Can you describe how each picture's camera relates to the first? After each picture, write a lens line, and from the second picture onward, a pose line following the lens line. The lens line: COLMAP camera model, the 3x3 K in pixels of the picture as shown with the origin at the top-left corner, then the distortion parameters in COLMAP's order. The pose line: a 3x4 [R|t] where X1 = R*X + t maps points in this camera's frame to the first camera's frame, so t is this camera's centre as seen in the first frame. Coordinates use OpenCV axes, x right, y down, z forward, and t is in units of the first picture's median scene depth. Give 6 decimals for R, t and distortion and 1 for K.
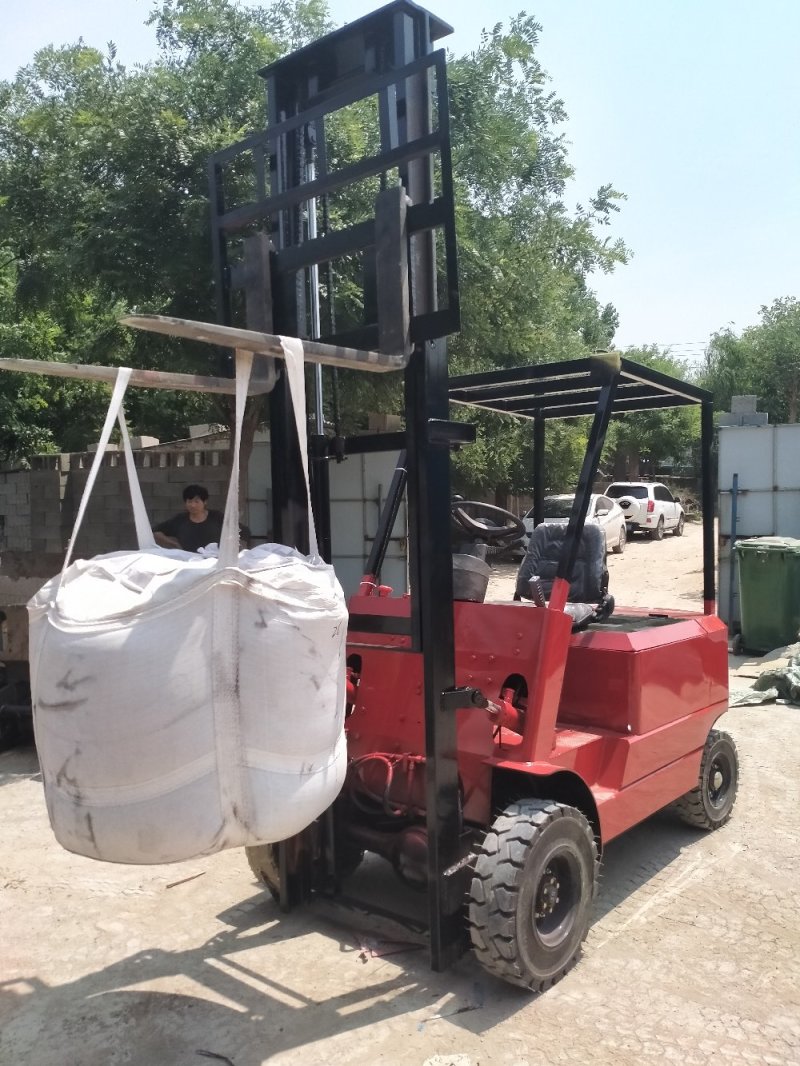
lens RADIAL K [[891.1, 0, 402.7], [0, 891.1, 537.1], [0, 0, 1]] dist [0.004735, -0.011233]
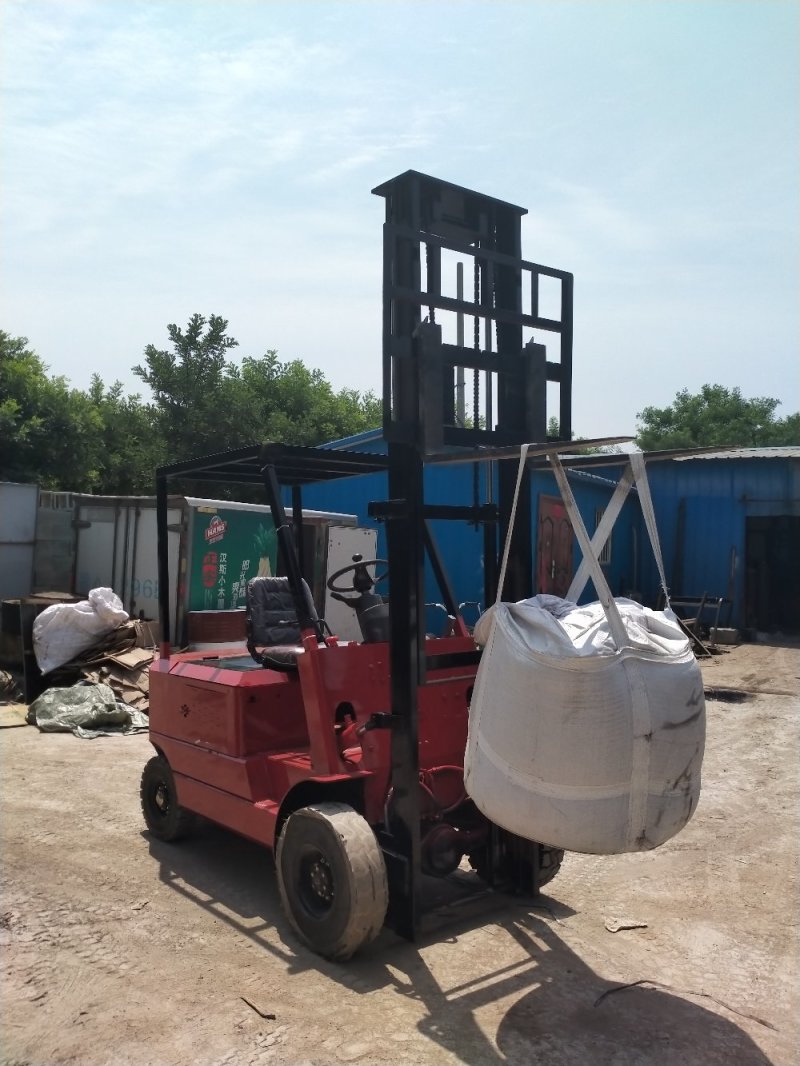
lens RADIAL K [[893.4, 0, 400.0], [0, 893.4, 533.0], [0, 0, 1]] dist [0.011843, 0.003267]
pose [[0.196808, 0.040307, 0.979613, -1.394217], [0.020447, 0.998769, -0.045203, -0.027359], [-0.980229, 0.028926, 0.195741, 0.908018]]
